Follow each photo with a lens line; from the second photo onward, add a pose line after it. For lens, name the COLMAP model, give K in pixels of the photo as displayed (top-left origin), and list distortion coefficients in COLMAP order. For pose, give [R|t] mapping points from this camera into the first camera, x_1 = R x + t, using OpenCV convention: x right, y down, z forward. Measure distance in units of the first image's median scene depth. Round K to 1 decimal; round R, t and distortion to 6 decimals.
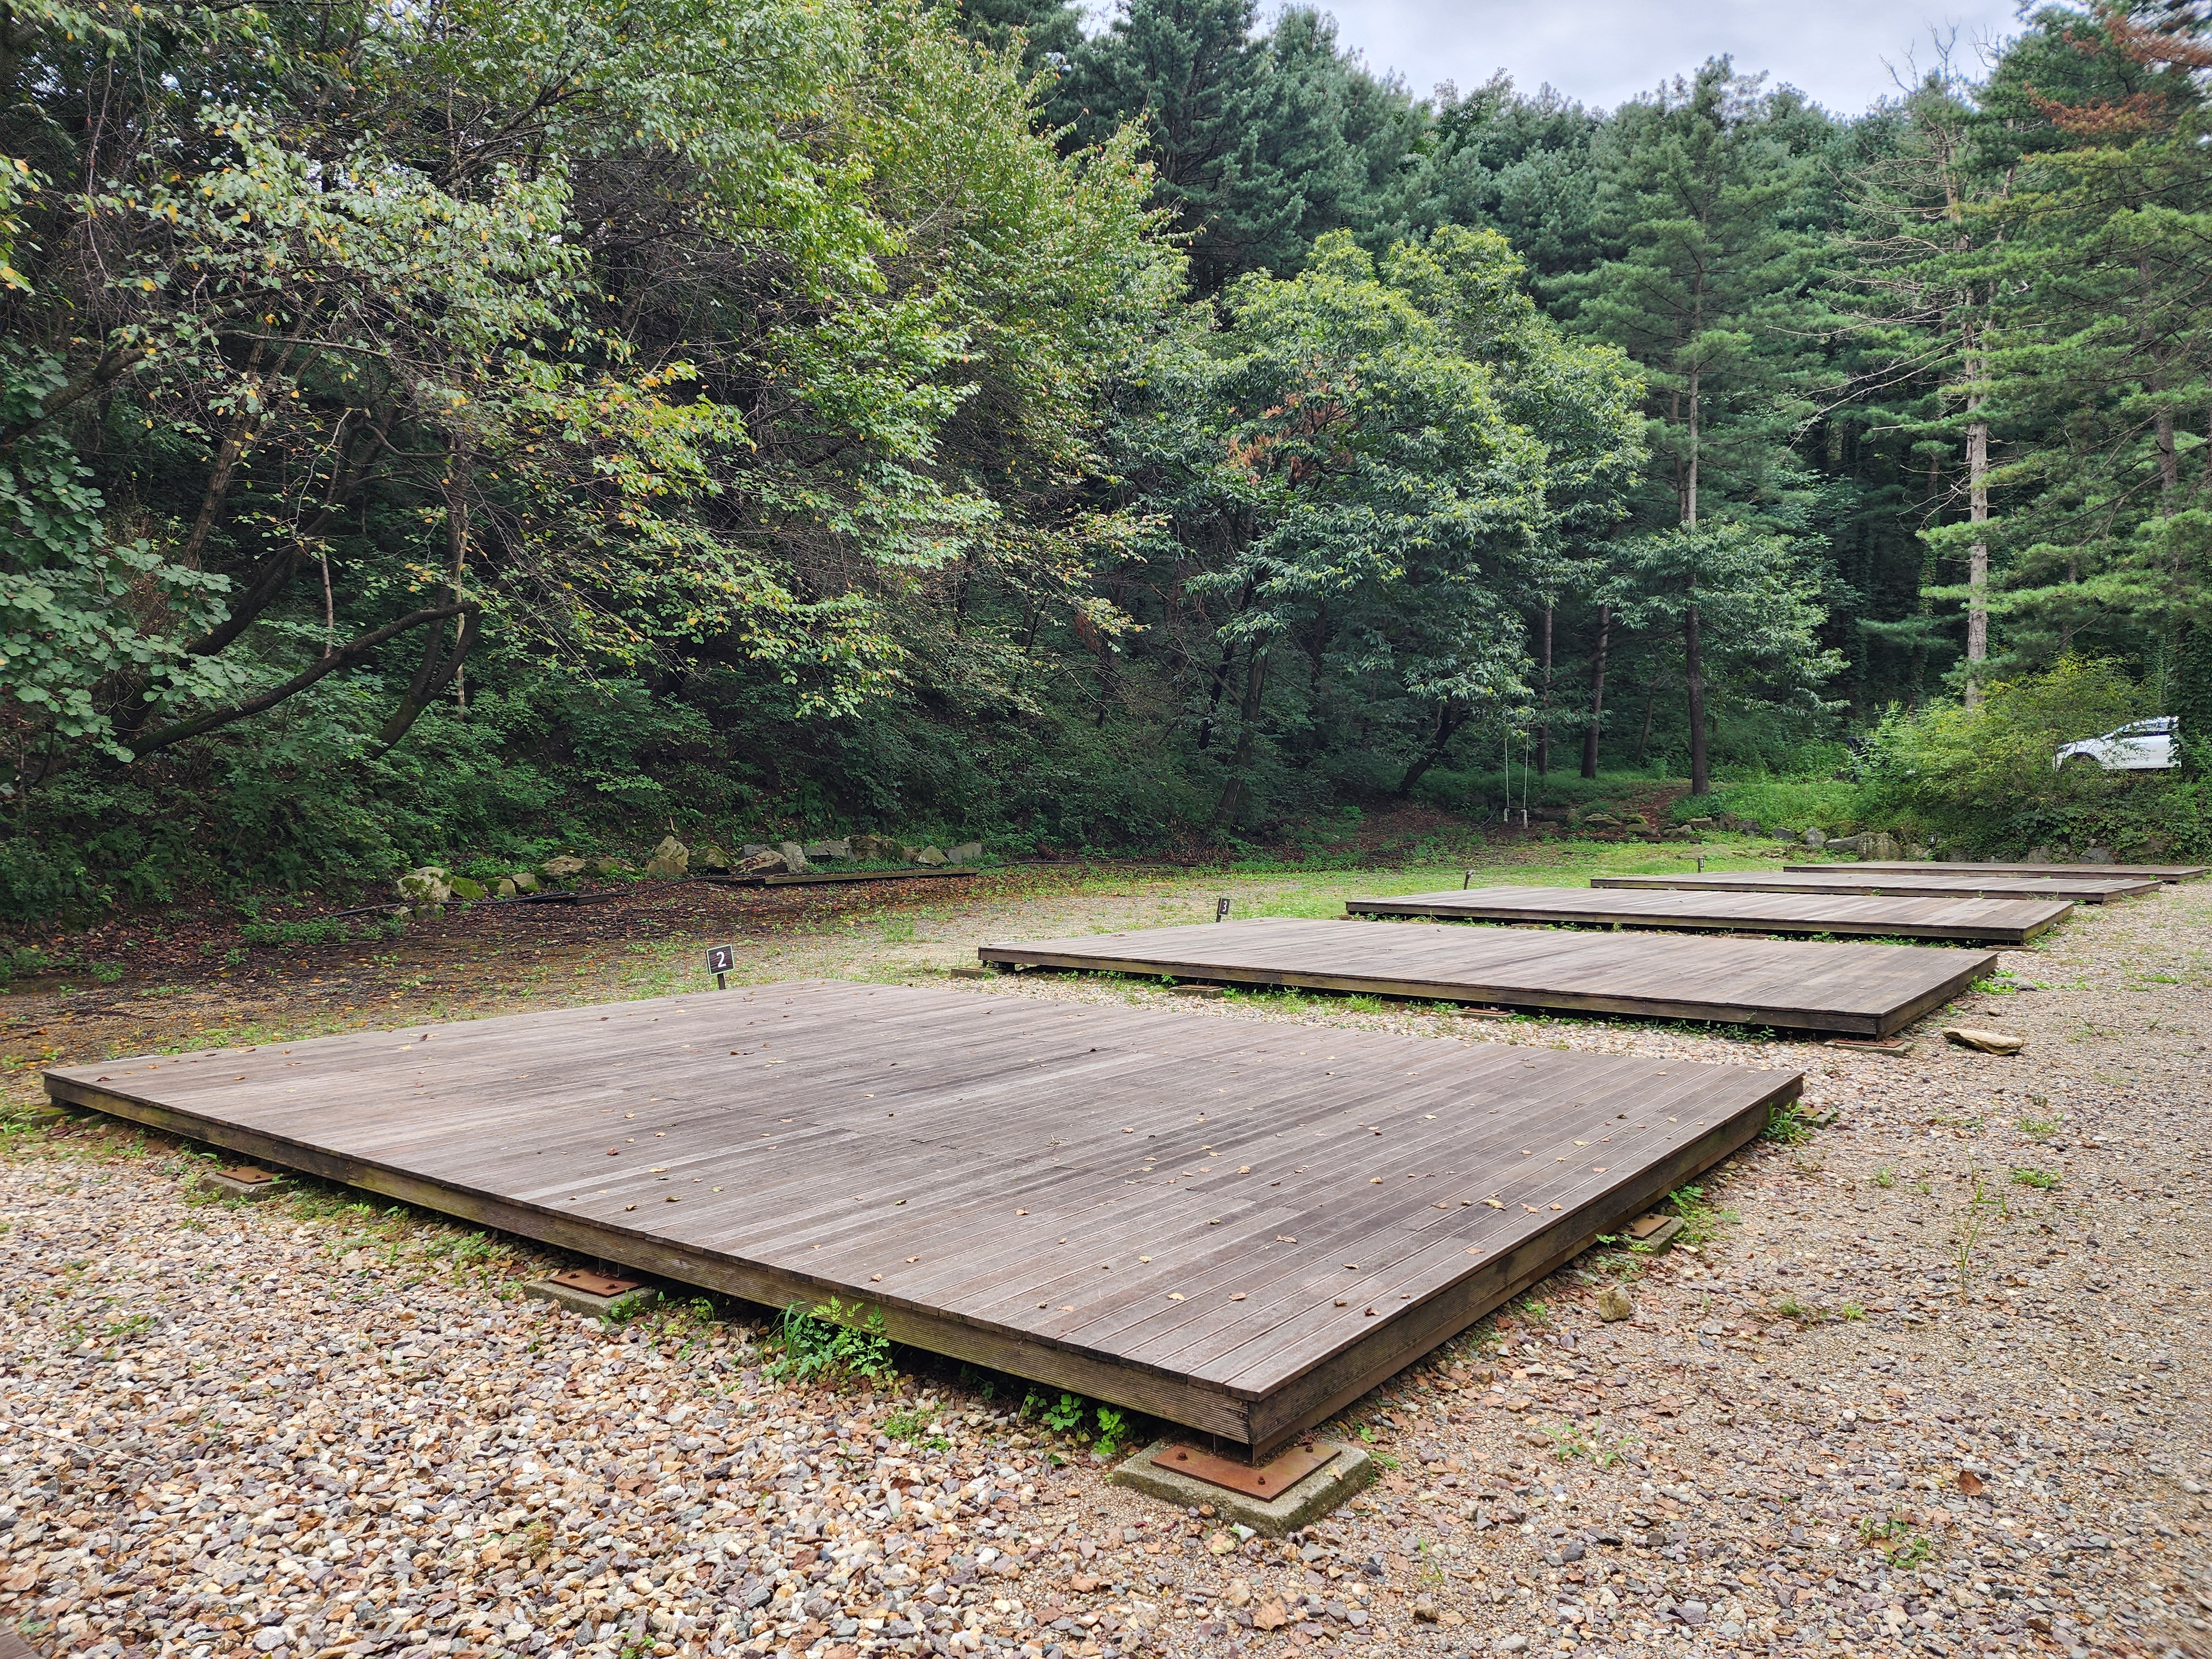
lens RADIAL K [[1479.8, 0, 1106.0], [0, 1479.8, 827.7], [0, 0, 1]] dist [0.004078, -0.006721]
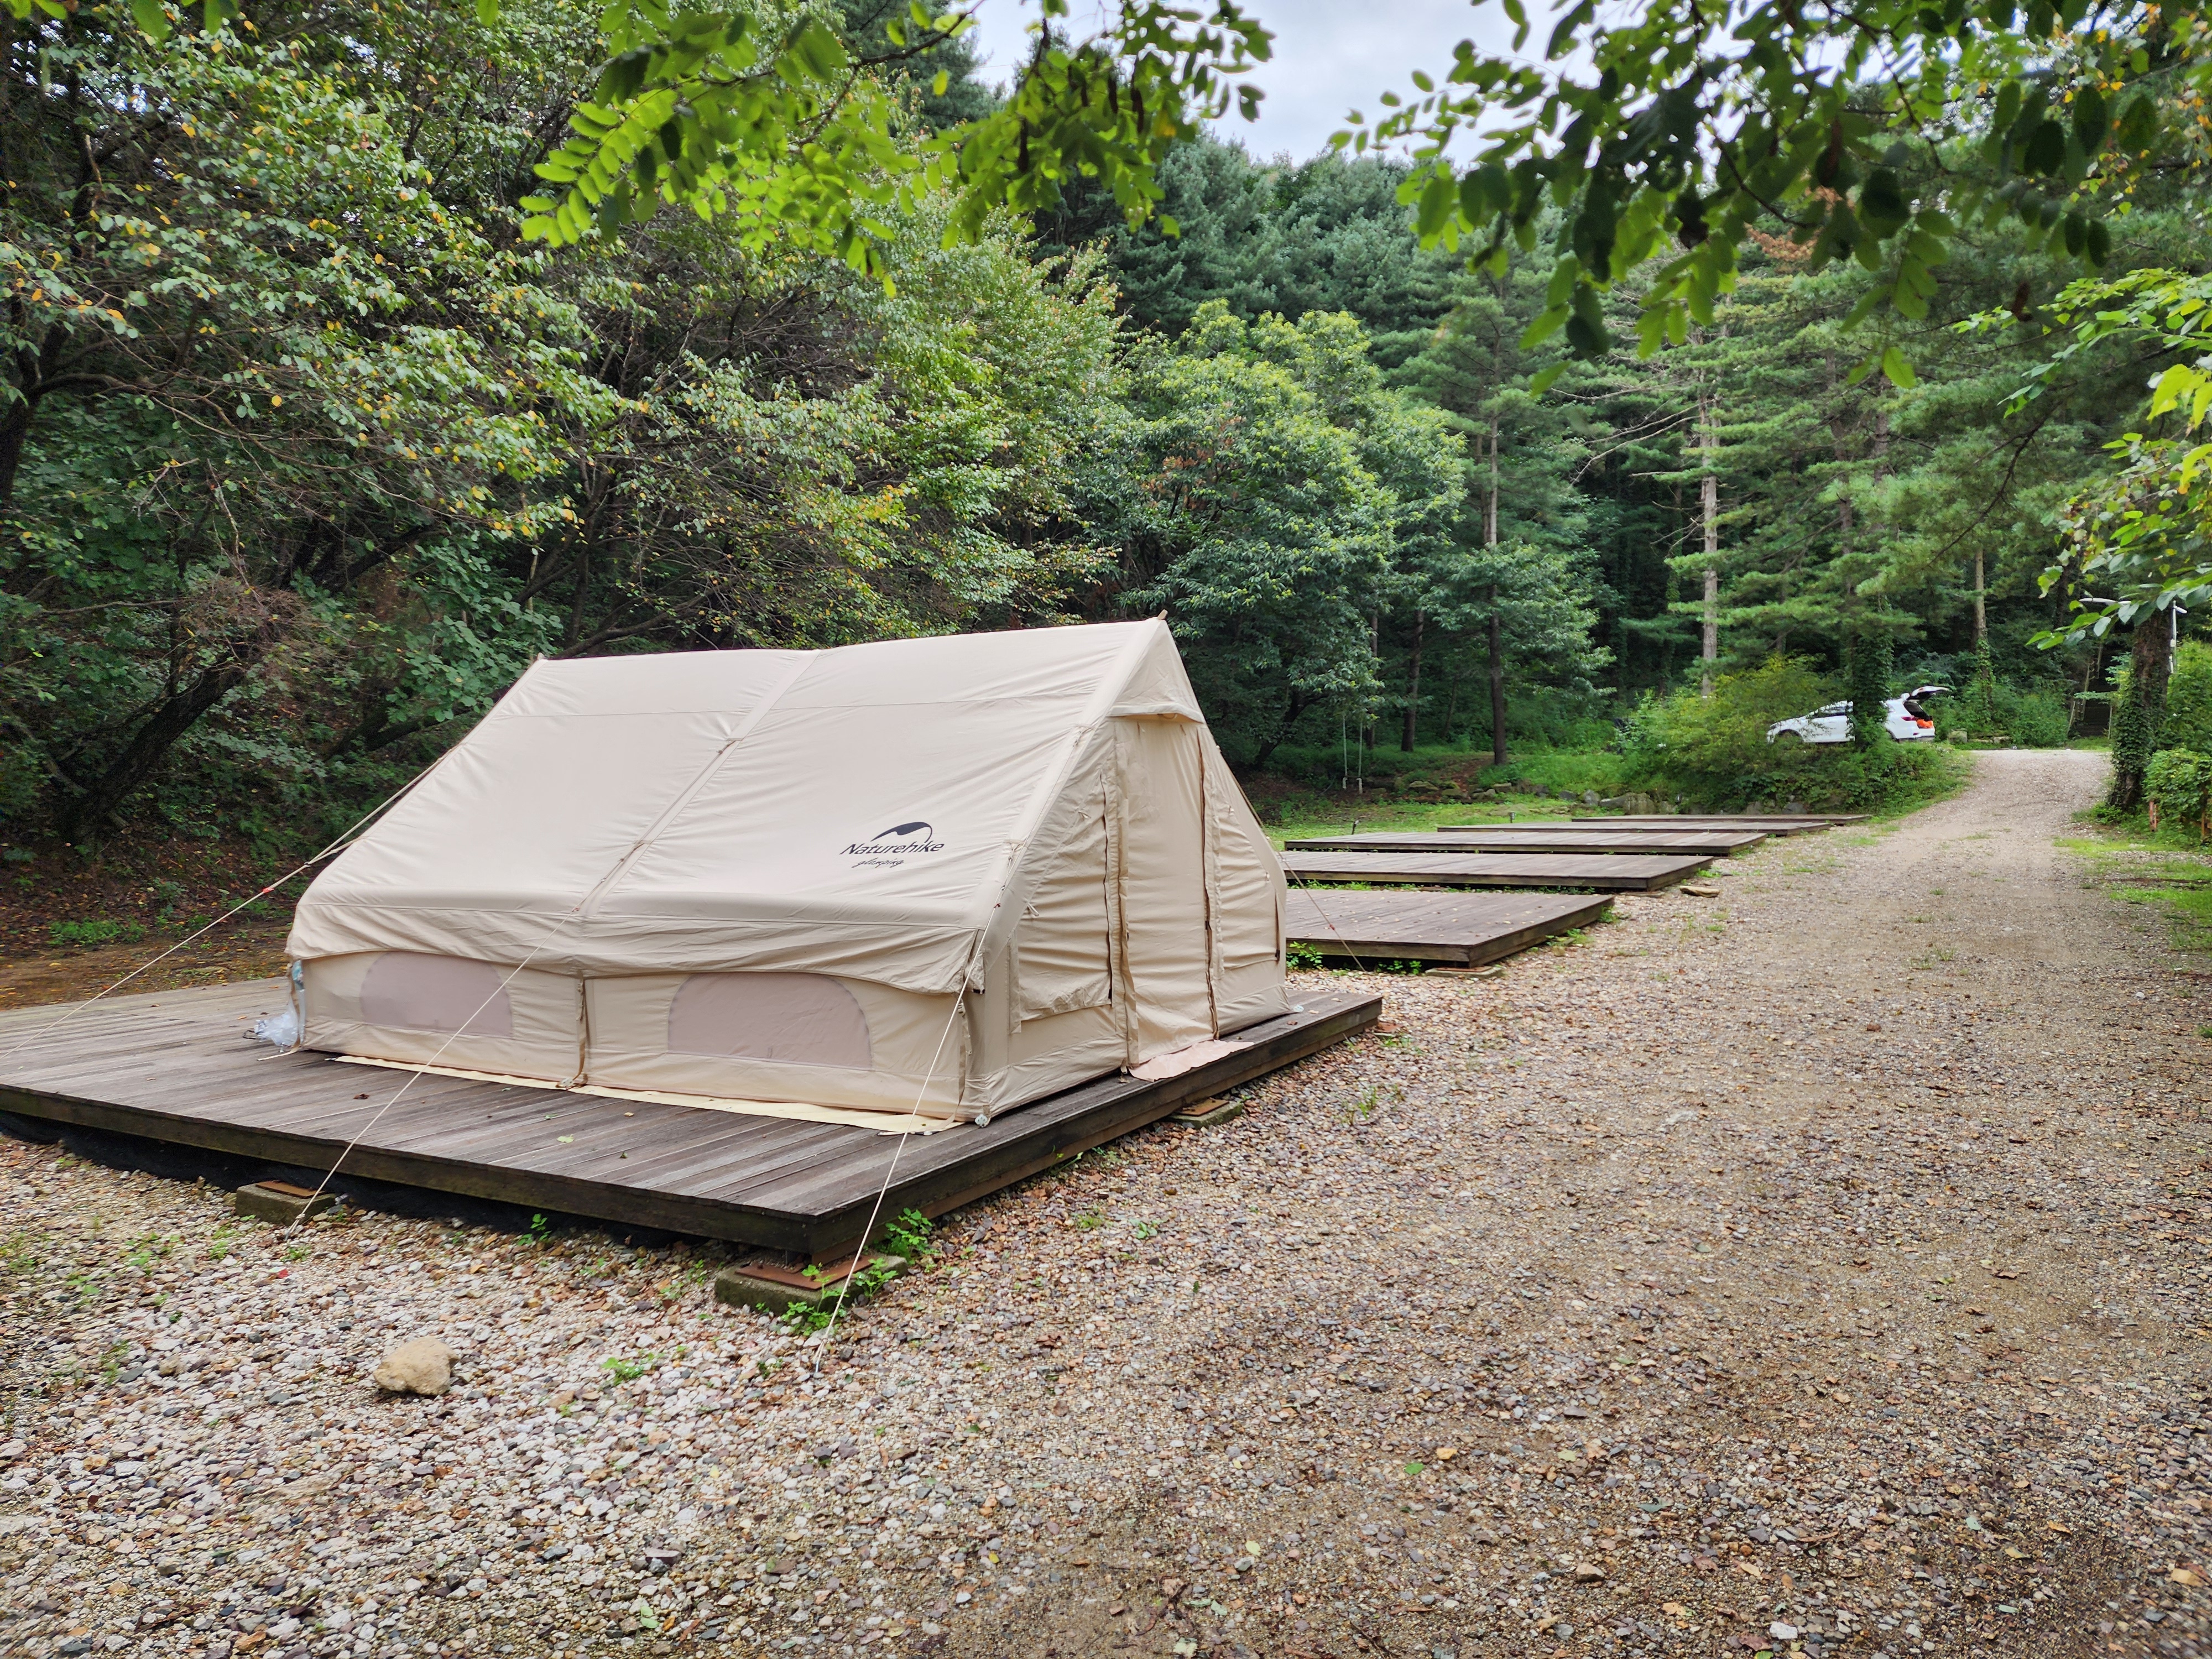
lens RADIAL K [[1479.8, 0, 1103.2], [0, 1479.8, 825.1], [0, 0, 1]] dist [0.004078, -0.006721]
pose [[0.990575, -0.012705, 0.136378, -0.121203], [0.010630, 0.999817, 0.015928, 0.006367], [-0.136555, -0.014328, 0.990529, -0.222647]]
